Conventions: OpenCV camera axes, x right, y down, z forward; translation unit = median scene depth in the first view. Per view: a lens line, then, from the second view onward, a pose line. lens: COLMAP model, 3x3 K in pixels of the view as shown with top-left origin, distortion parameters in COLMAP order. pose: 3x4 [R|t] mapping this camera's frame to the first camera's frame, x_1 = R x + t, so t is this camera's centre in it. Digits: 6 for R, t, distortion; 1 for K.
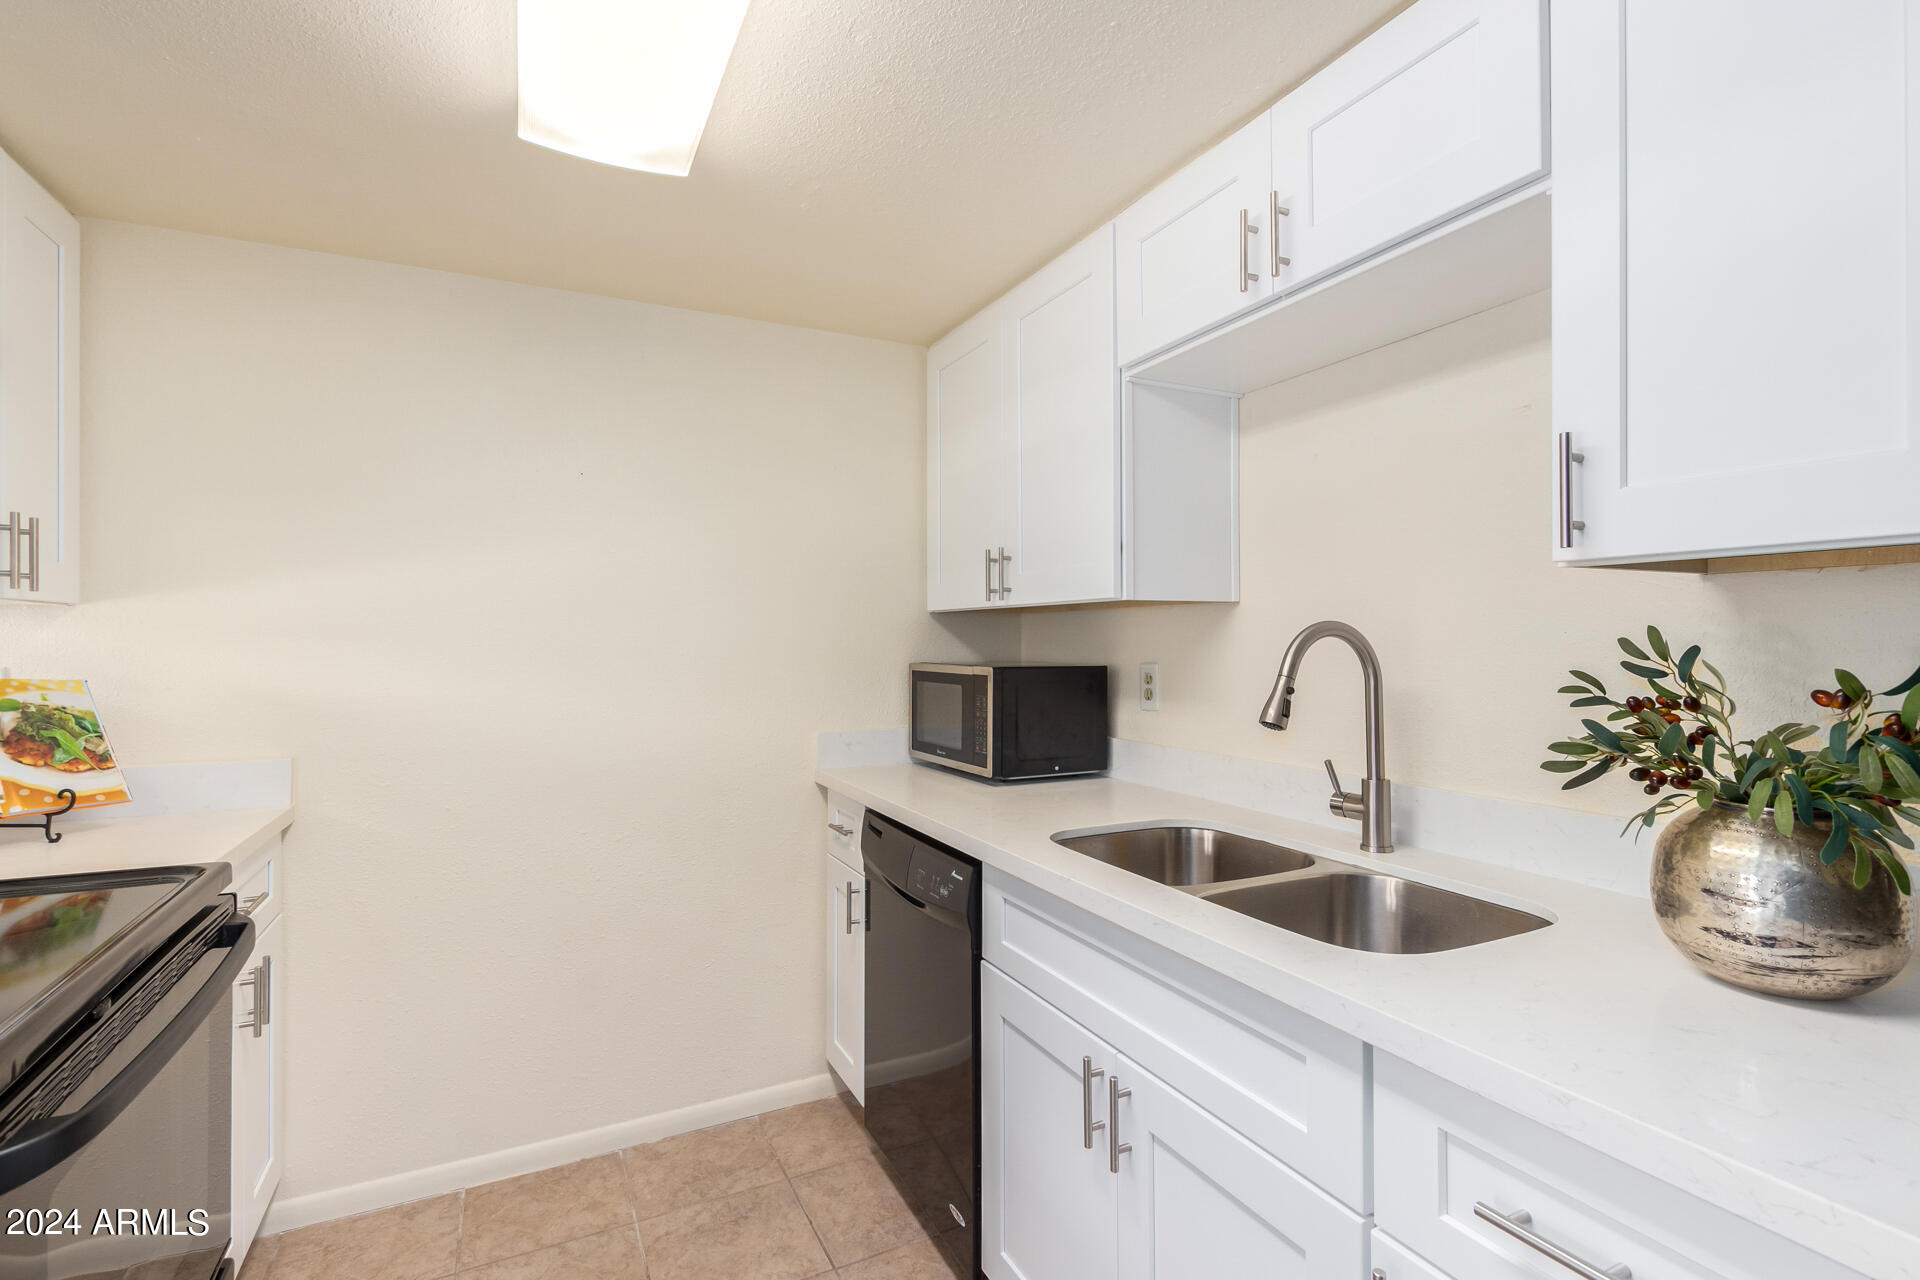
lens RADIAL K [[909.7, 0, 965.0], [0, 909.7, 638.7], [0, 0, 1]] dist [0.014576, -0.017530]
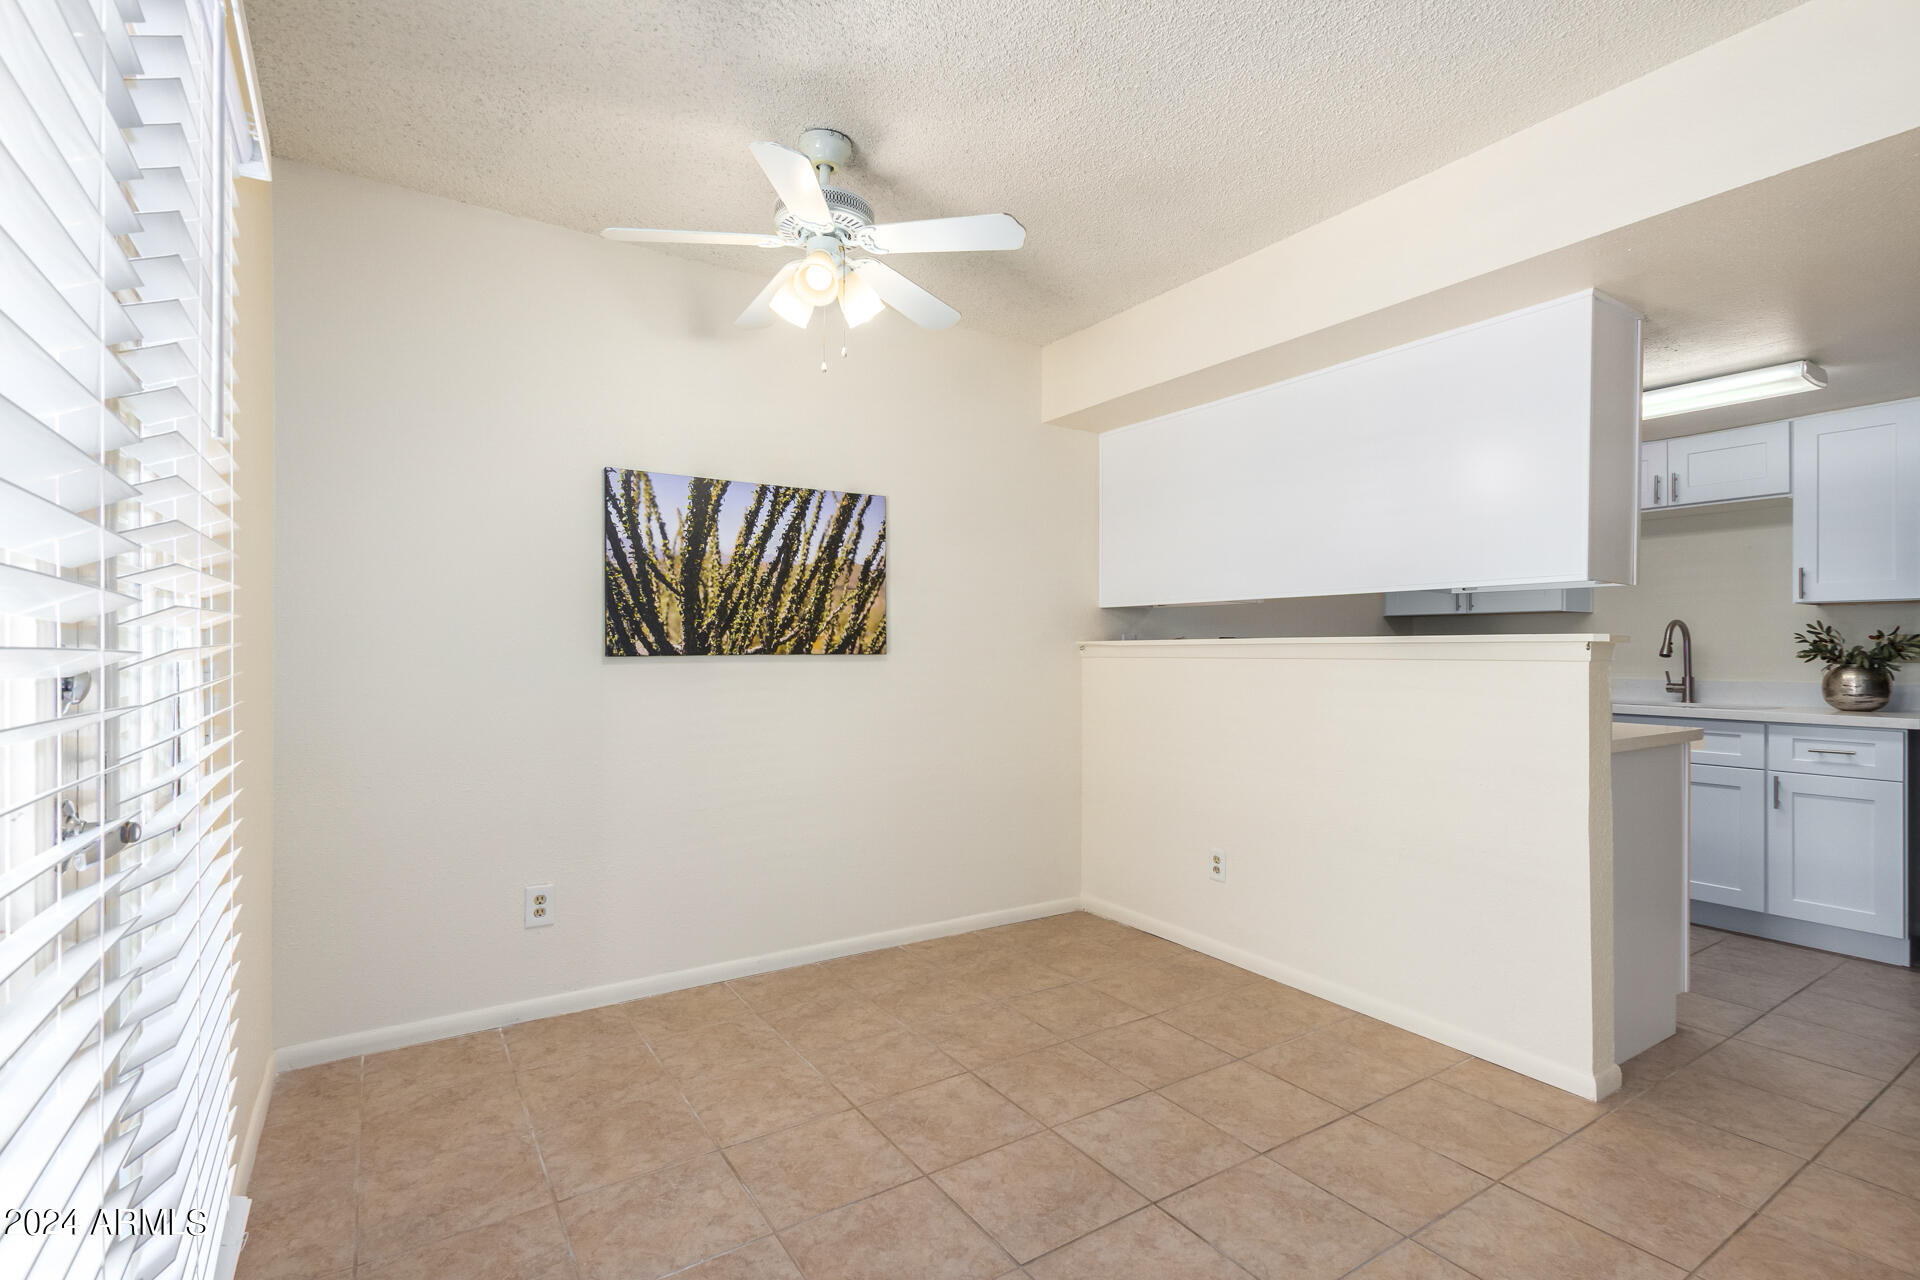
lens RADIAL K [[877.3, 0, 928.4], [0, 877.3, 651.5], [0, 0, 1]] dist [-0.000169, -0.009808]
pose [[0.994739, 0.012229, 0.101704, -3.122077], [-0.012439, 0.999922, 0.001429, 0.148355], [-0.101679, -0.002686, 0.994814, -2.079836]]
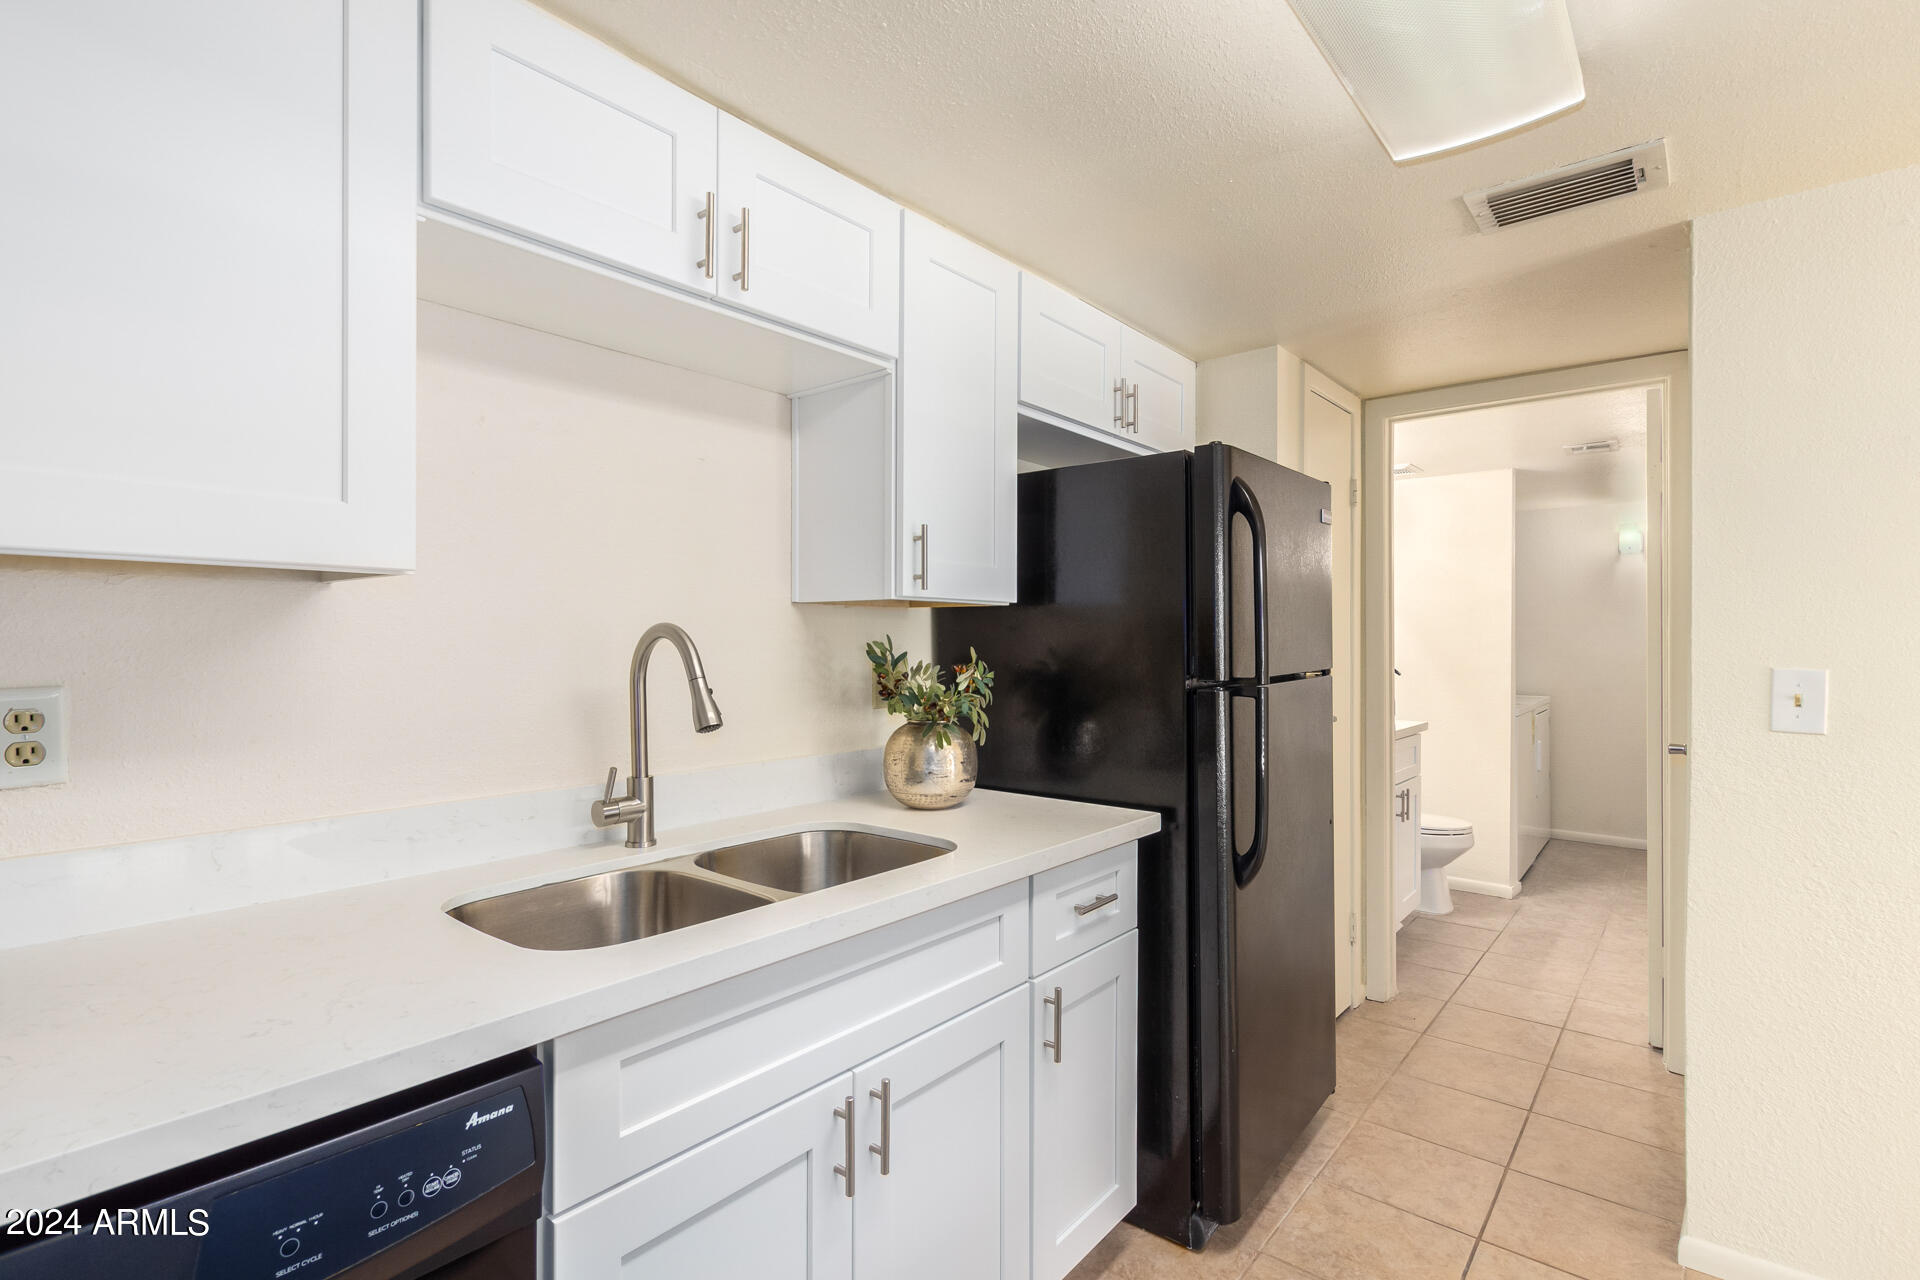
lens RADIAL K [[880.6, 0, 967.4], [0, 880.6, 637.9], [0, 0, 1]] dist [0.014242, -0.010552]
pose [[-0.405271, 0.011603, 0.914123, -0.910635], [0.003182, 0.999931, -0.011281, 0.014687], [-0.914191, -0.001663, -0.405280, 1.578647]]
